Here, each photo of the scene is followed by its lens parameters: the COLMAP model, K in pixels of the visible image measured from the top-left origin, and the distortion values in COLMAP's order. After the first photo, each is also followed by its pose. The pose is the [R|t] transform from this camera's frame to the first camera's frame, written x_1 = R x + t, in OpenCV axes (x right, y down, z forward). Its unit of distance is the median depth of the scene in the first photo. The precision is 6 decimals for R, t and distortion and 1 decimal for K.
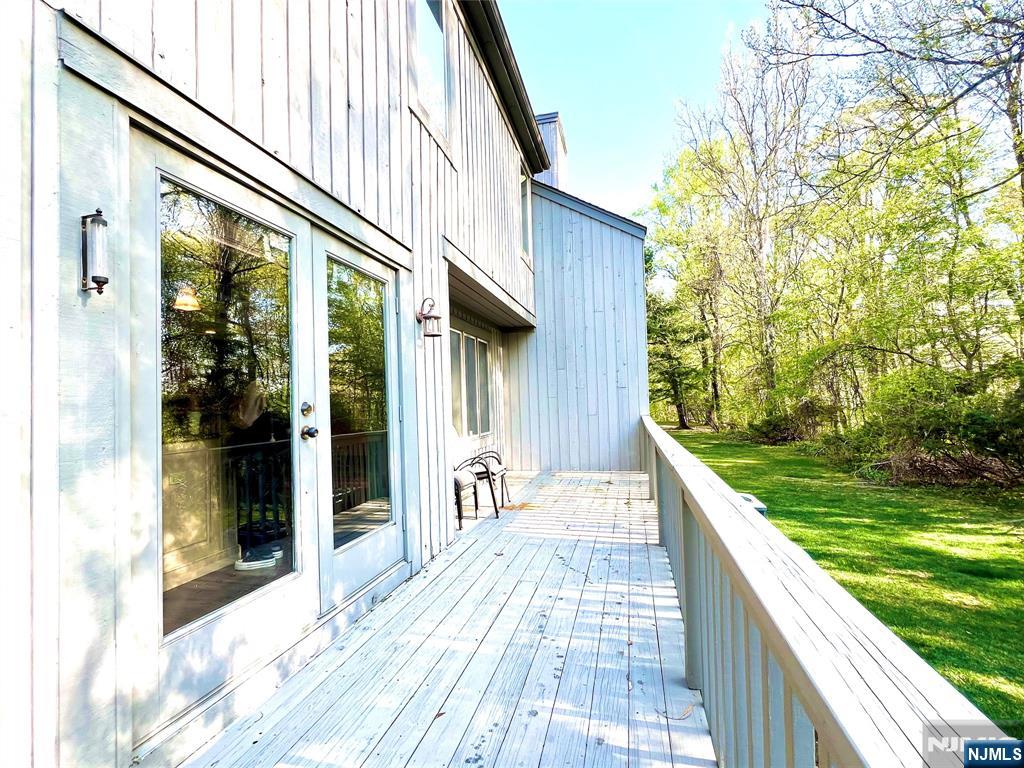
lens RADIAL K [[470.8, 0, 512.0], [0, 470.8, 384.0], [0, 0, 1]] dist [0.000450, 0.000055]
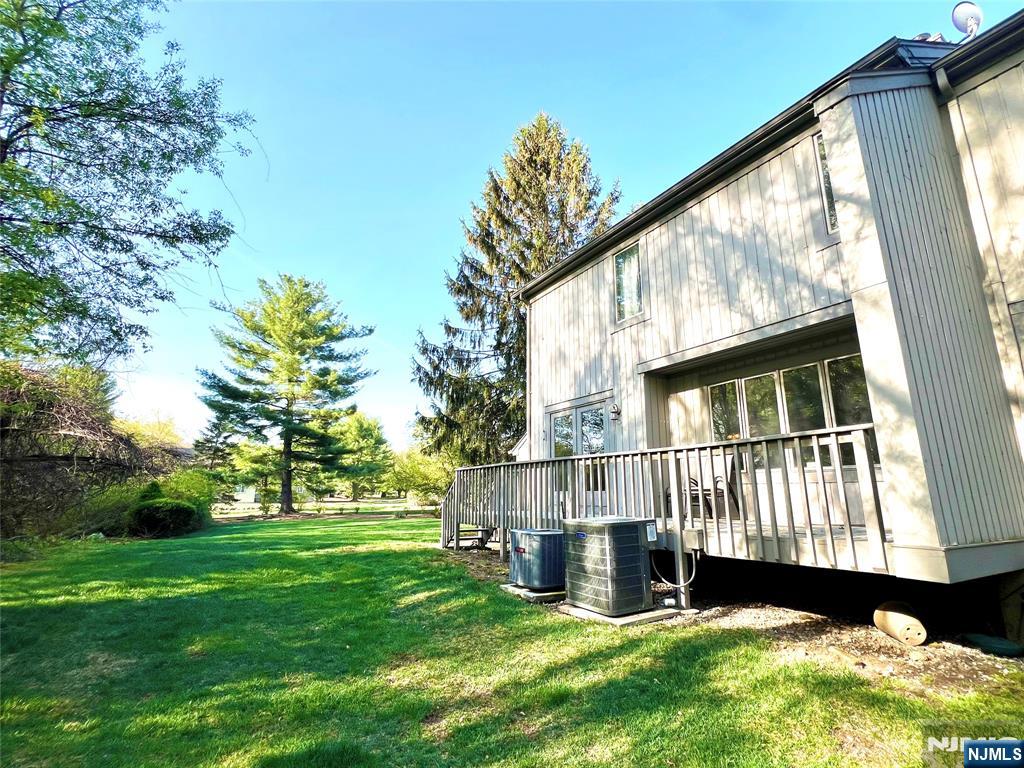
lens RADIAL K [[470.8, 0, 512.0], [0, 470.8, 384.0], [0, 0, 1]] dist [0.000450, 0.000055]
pose [[-0.701107, -0.165162, -0.693665, 0.870893], [0.016417, 0.968808, -0.247267, 0.141519], [0.712867, -0.184748, -0.676526, 1.045061]]
